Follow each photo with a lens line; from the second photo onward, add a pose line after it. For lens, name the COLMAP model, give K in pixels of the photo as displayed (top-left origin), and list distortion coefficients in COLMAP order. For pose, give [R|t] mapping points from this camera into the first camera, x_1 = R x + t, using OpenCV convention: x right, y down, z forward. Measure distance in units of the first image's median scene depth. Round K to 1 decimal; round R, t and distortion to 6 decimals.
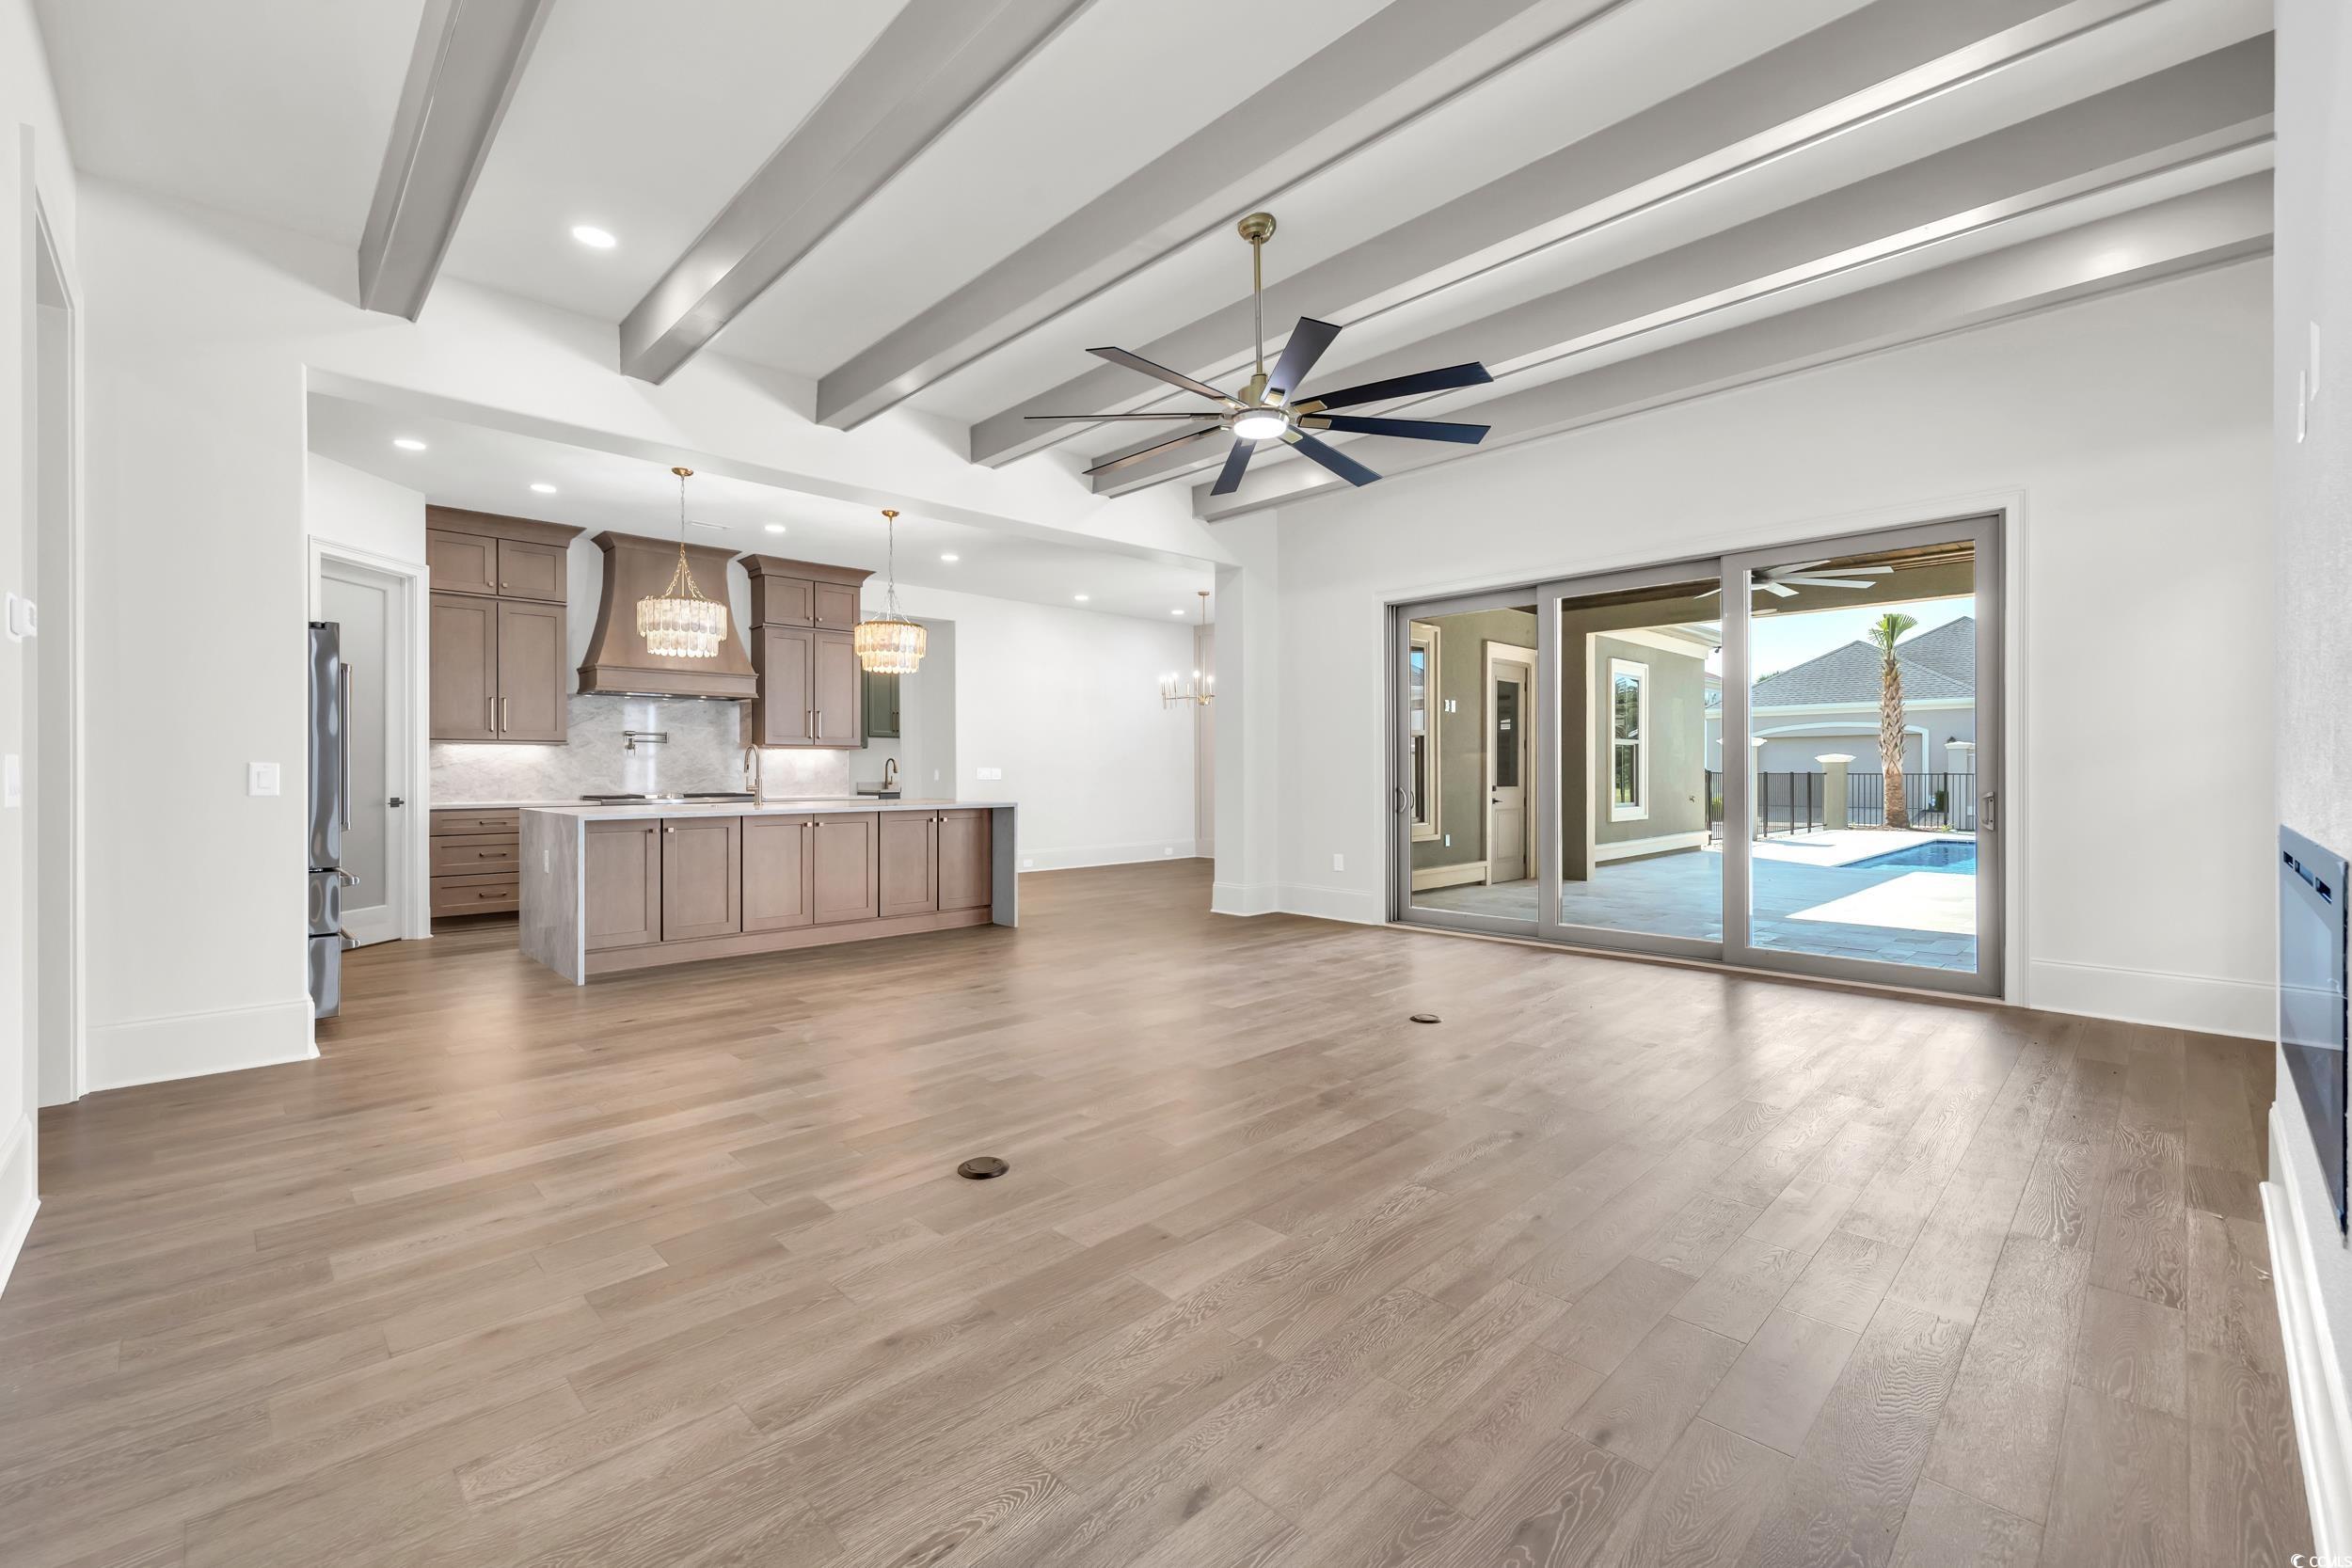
lens RADIAL K [[983.6, 0, 1176.5], [0, 983.6, 776.2], [0, 0, 1]] dist [-0.000627, -0.000023]
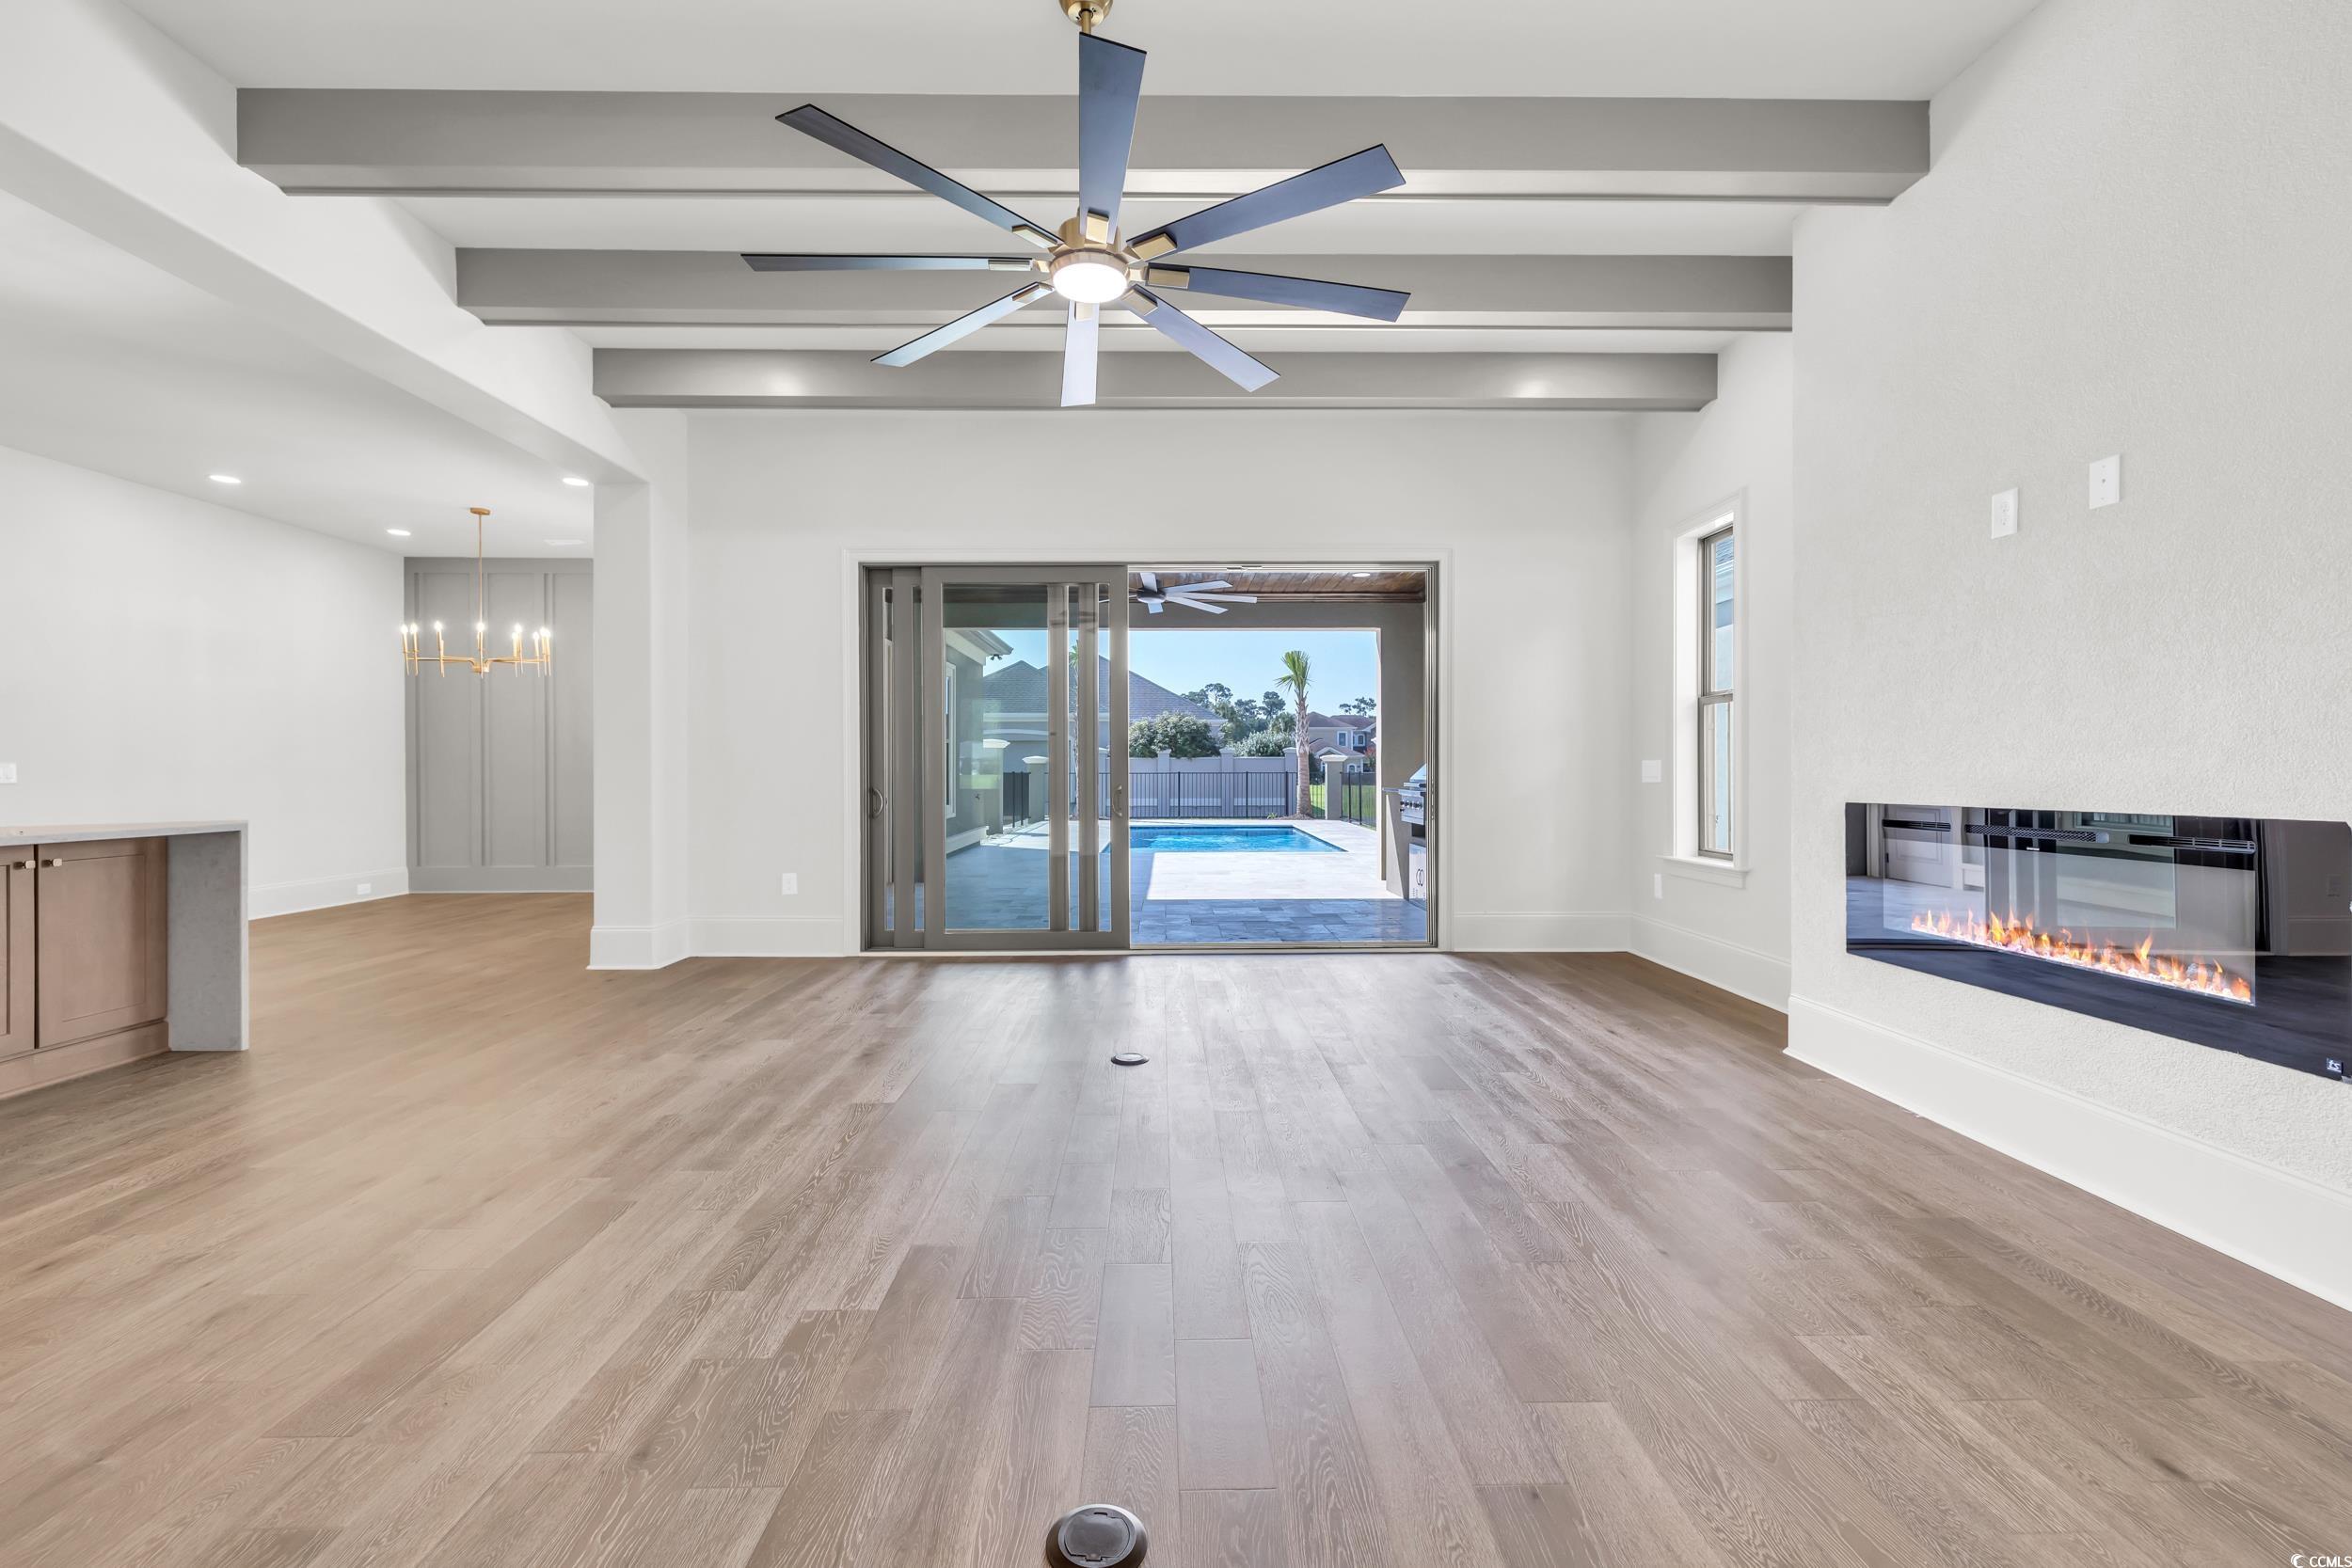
lens RADIAL K [[989.7, 0, 1179.6], [0, 989.7, 771.4], [0, 0, 1]] dist [0.001766, 0.000018]
pose [[0.684789, 0.000353, 0.728741, -0.211199], [0.003364, 0.999988, -0.003646, 0.002043], [-0.728733, 0.004948, 0.684780, 0.242869]]
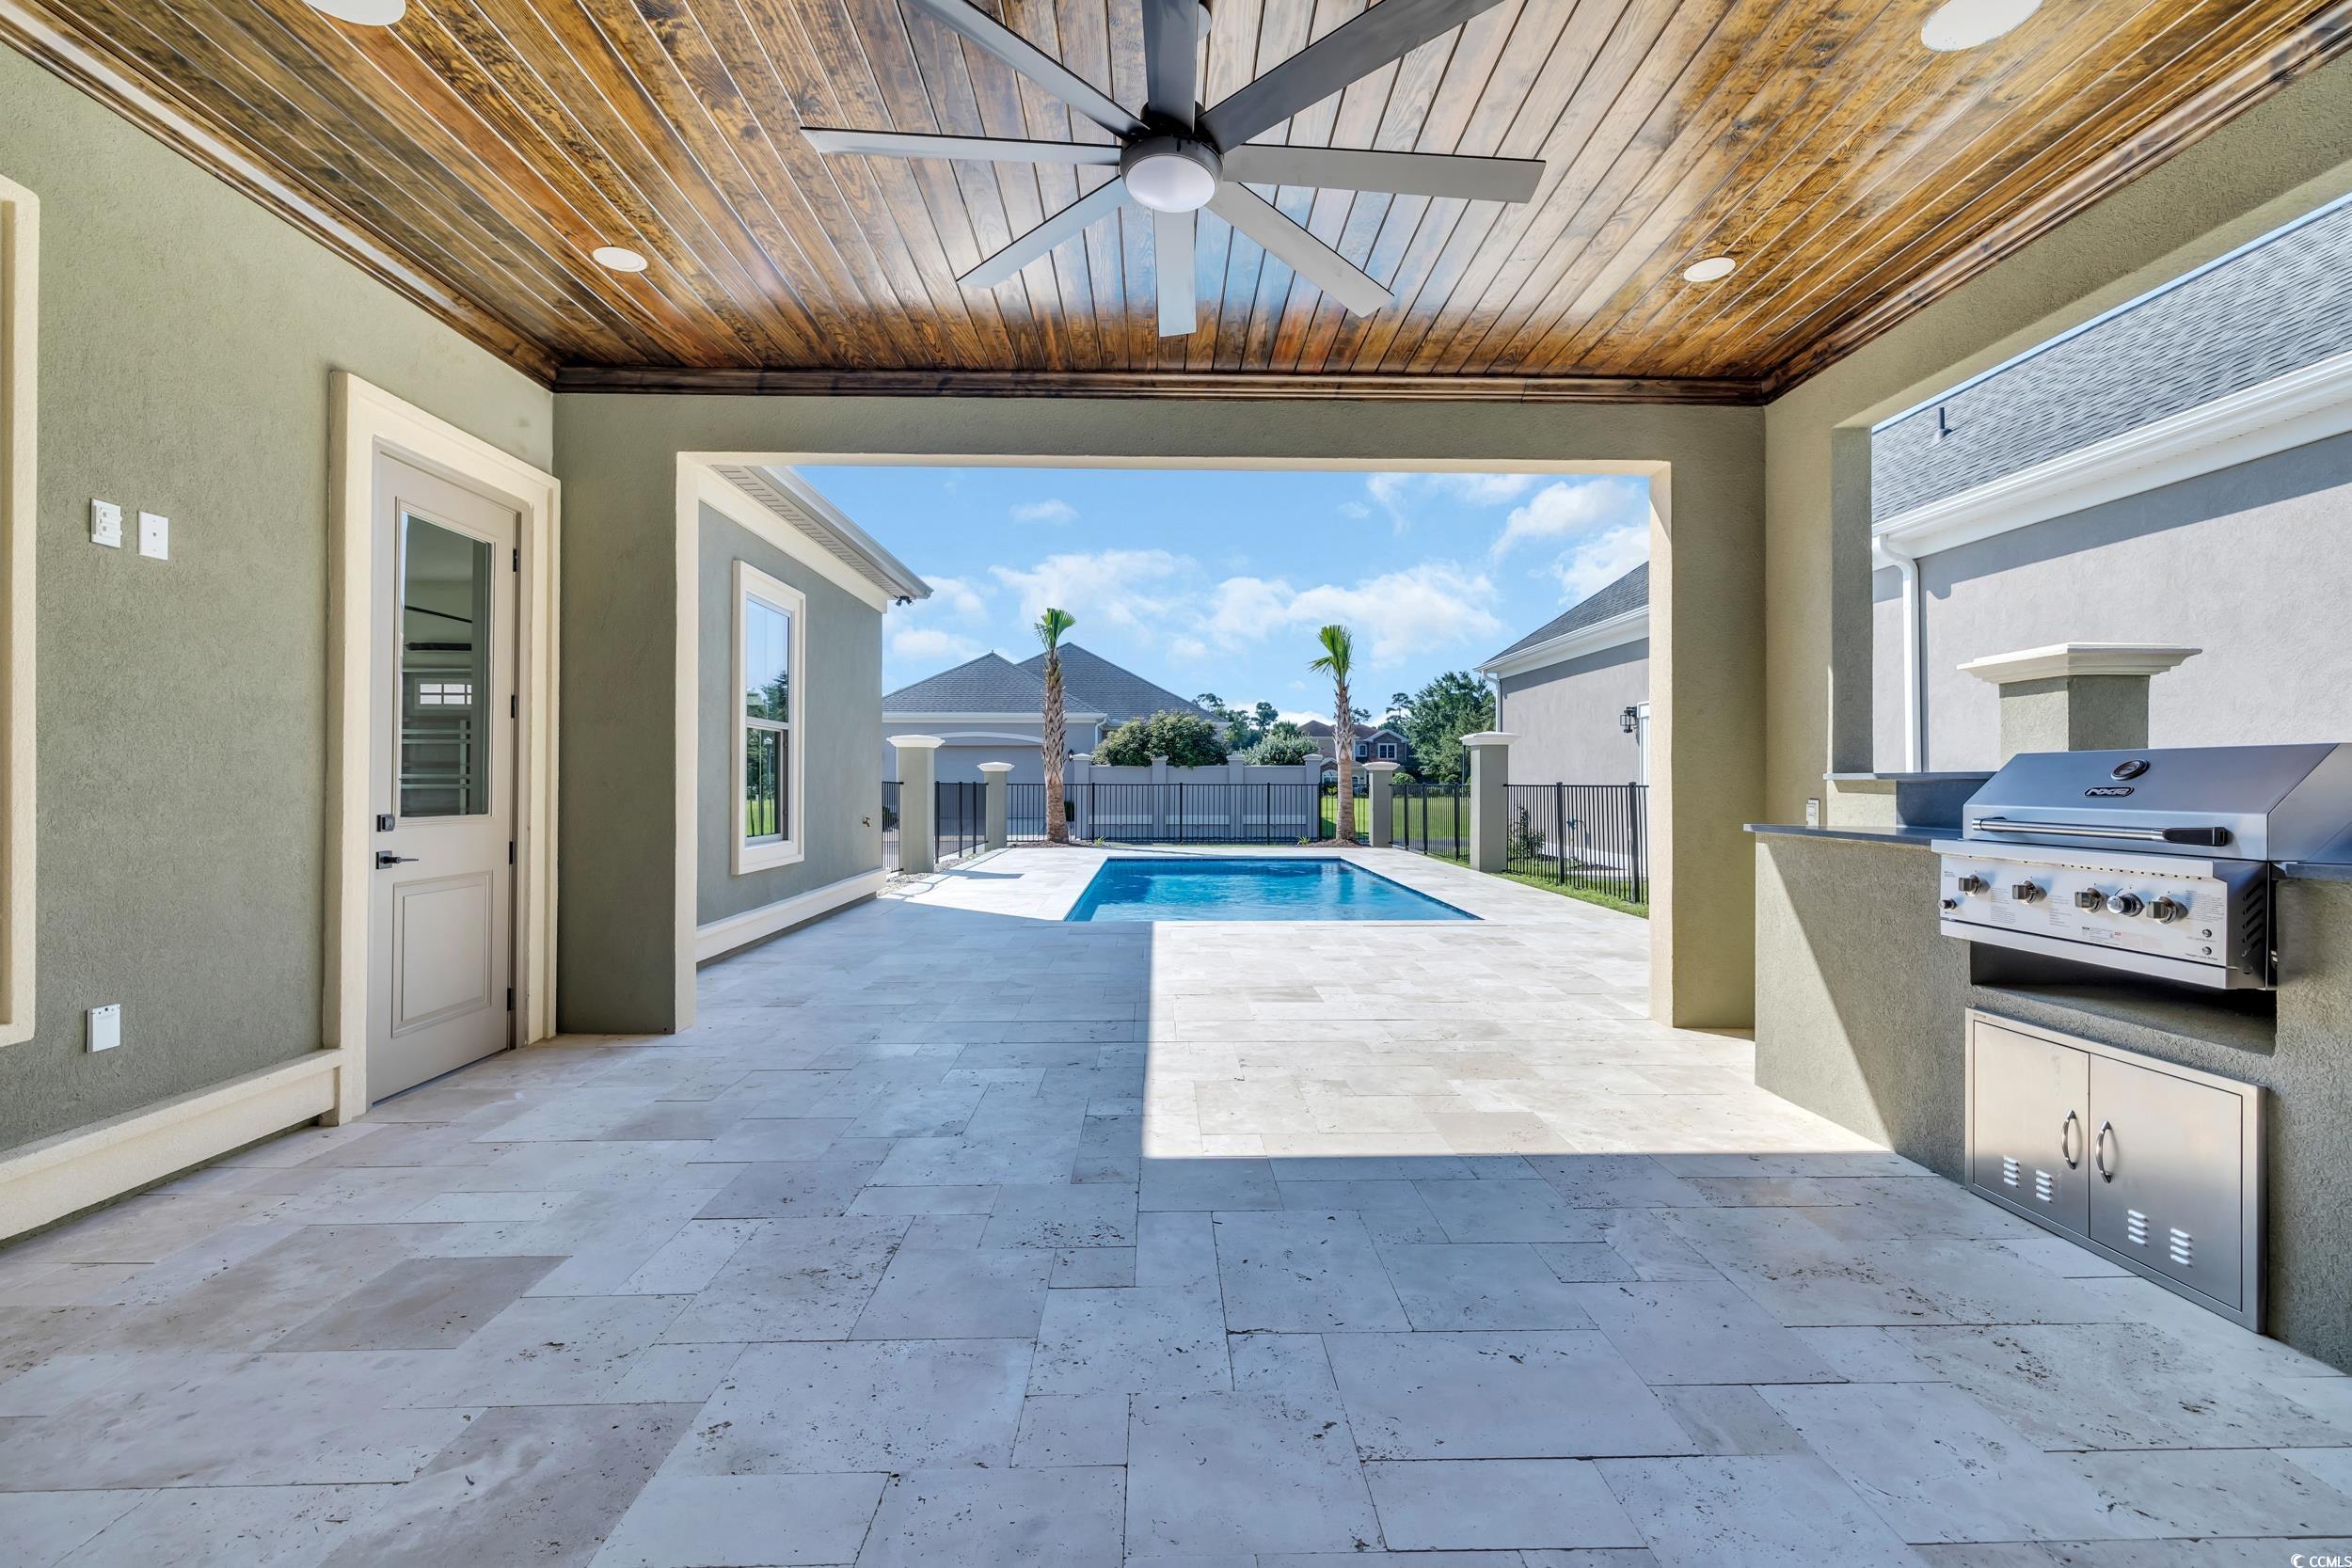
lens RADIAL K [[983.6, 0, 1176.5], [0, 983.6, 776.2], [0, 0, 1]] dist [-0.000627, -0.000023]
pose [[0.679622, 0.007646, 0.733523, 0.393906], [-0.000002, 0.999946, -0.010422, -0.000299], [-0.733562, 0.007082, 0.679585, 0.860267]]
